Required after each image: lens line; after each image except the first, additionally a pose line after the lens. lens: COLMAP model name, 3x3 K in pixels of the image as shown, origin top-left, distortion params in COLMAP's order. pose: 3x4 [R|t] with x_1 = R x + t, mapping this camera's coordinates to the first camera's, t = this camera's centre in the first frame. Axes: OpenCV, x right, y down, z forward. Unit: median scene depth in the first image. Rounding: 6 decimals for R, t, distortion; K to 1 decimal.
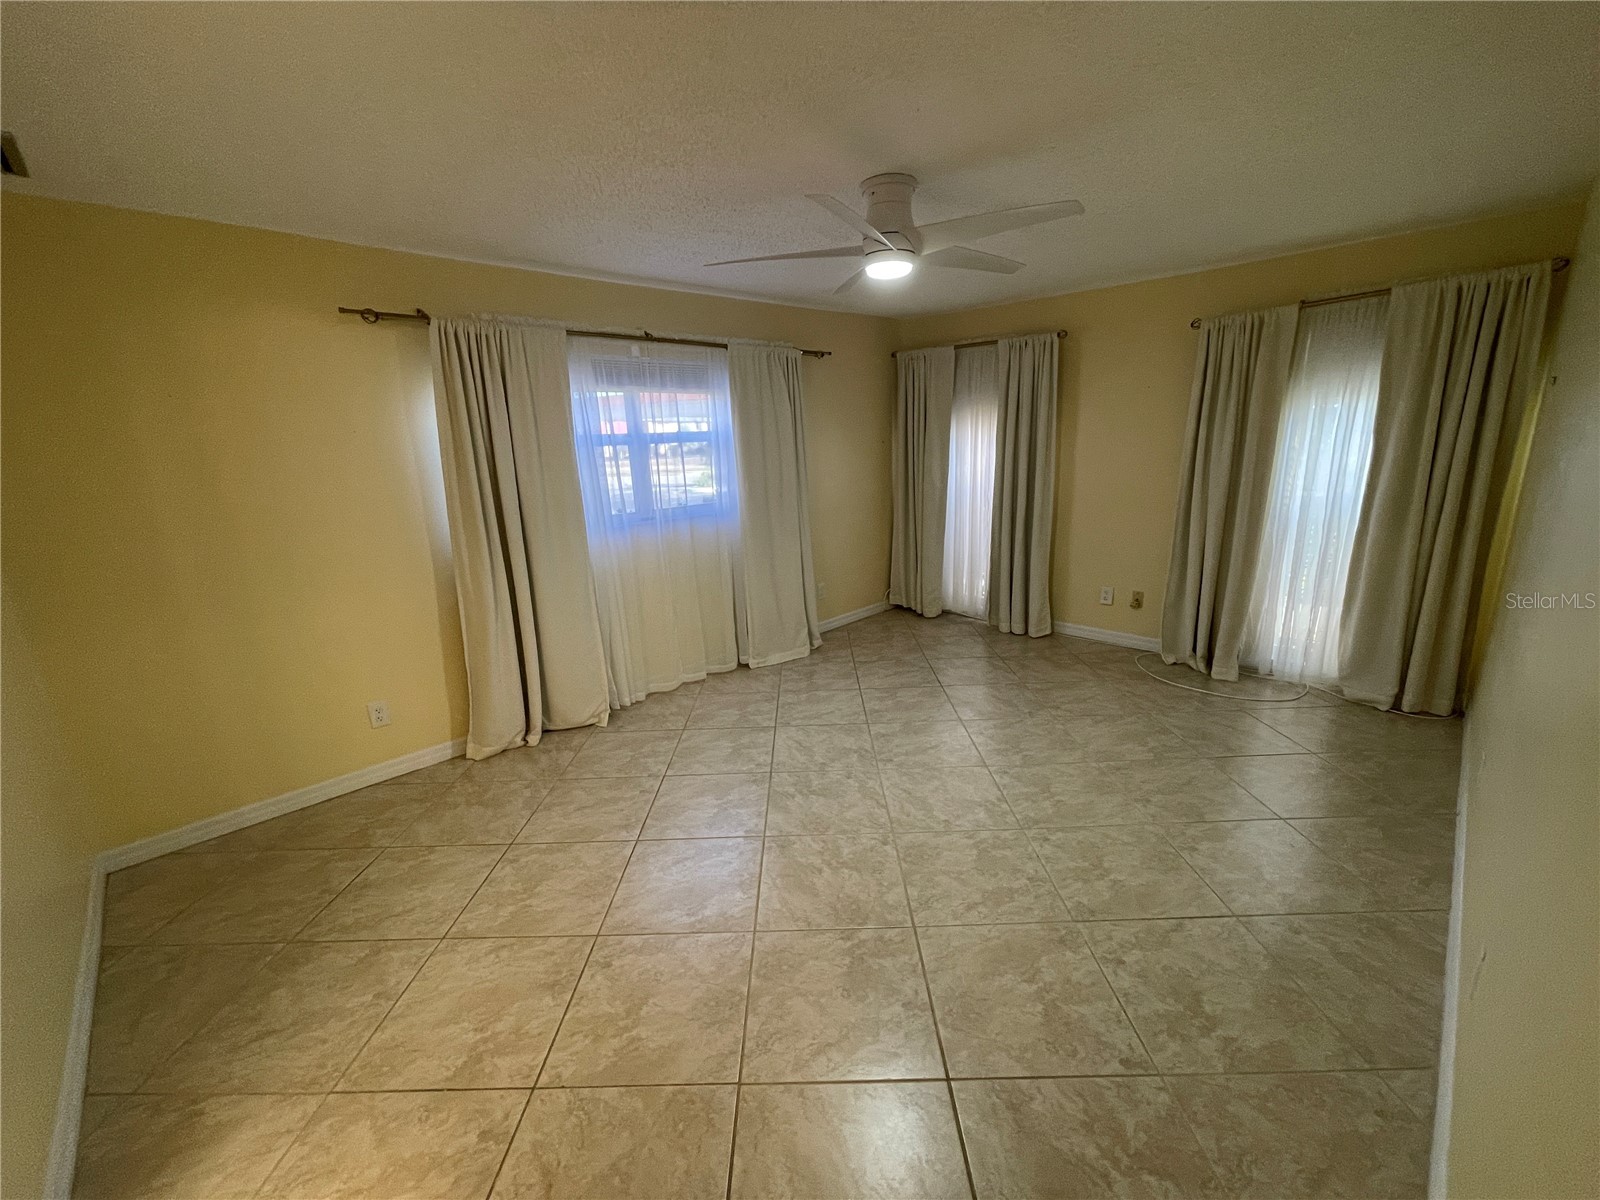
lens RADIAL K [[645.3, 0, 800.0], [0, 645.3, 600.0], [0, 0, 1]] dist [-0.001654, 0.000442]
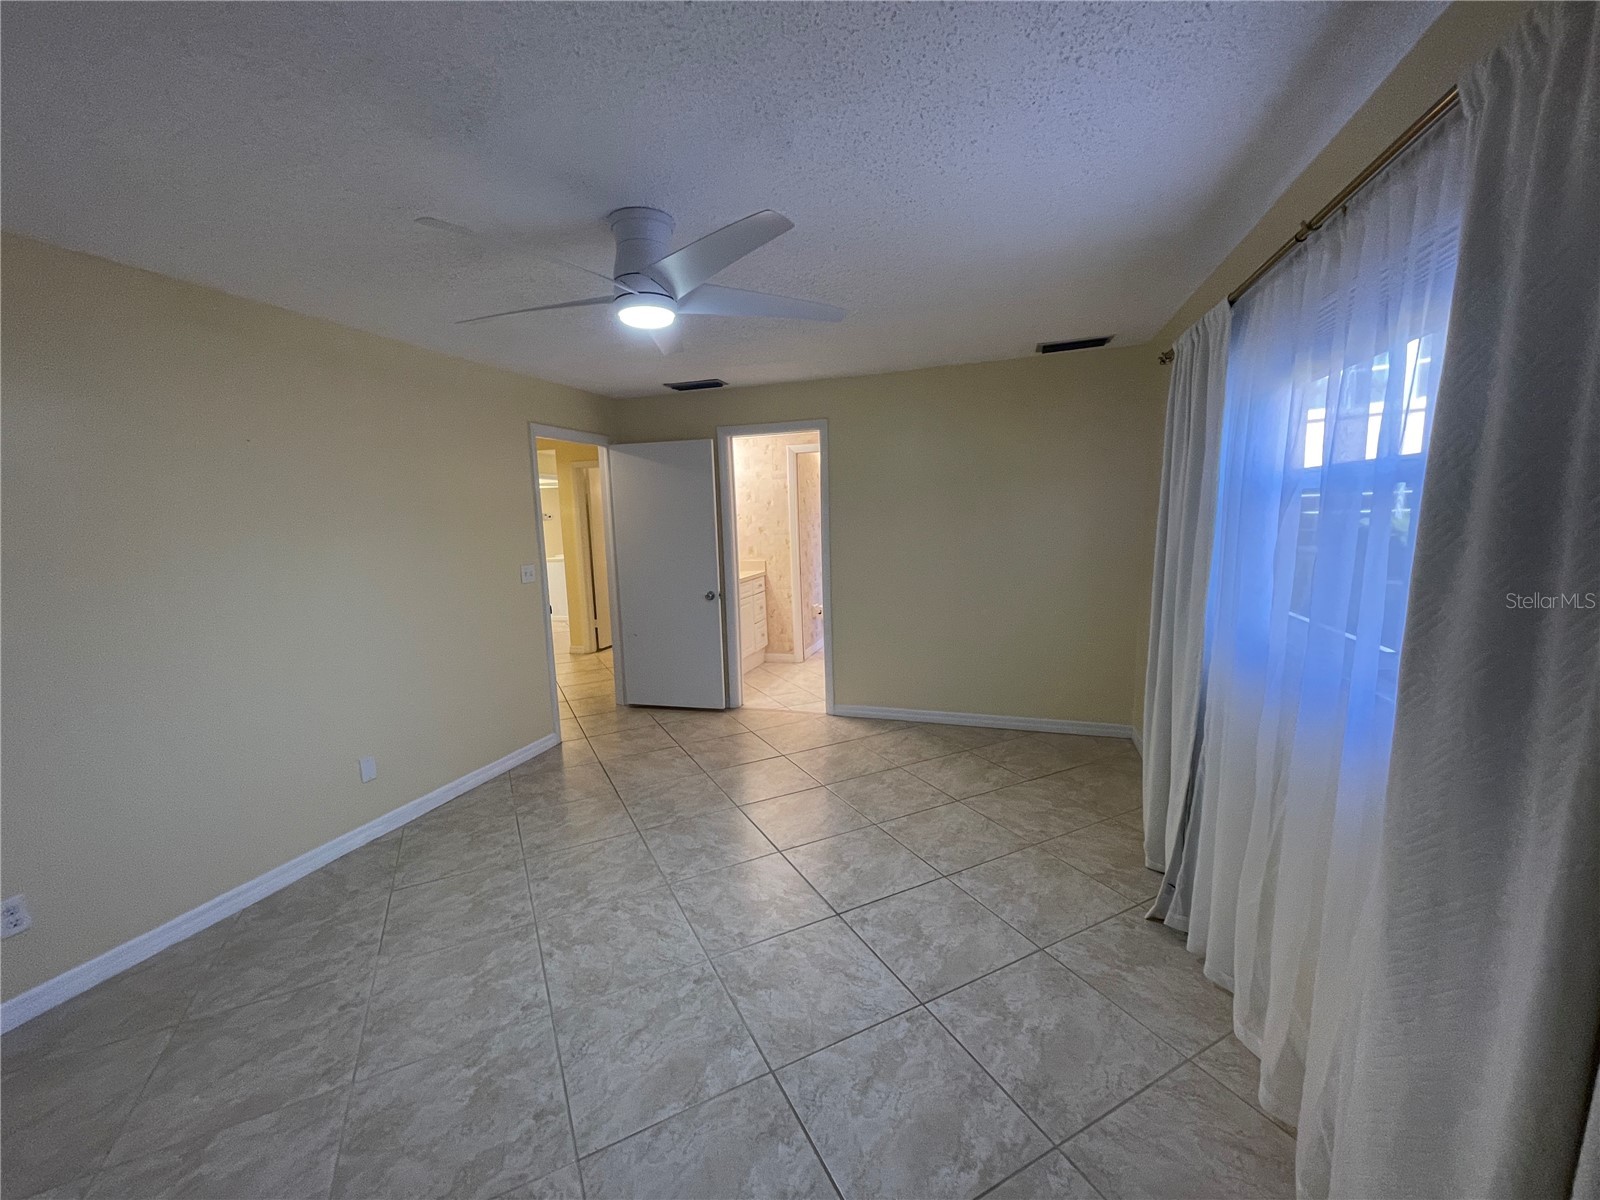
lens RADIAL K [[645.3, 0, 800.0], [0, 645.3, 600.0], [0, 0, 1]] dist [-0.001654, 0.000442]
pose [[-0.884170, 0.125131, -0.450096, 0.344743], [-0.053238, 0.930195, 0.363184, -0.426549], [0.464123, 0.345079, -0.815788, 1.686019]]
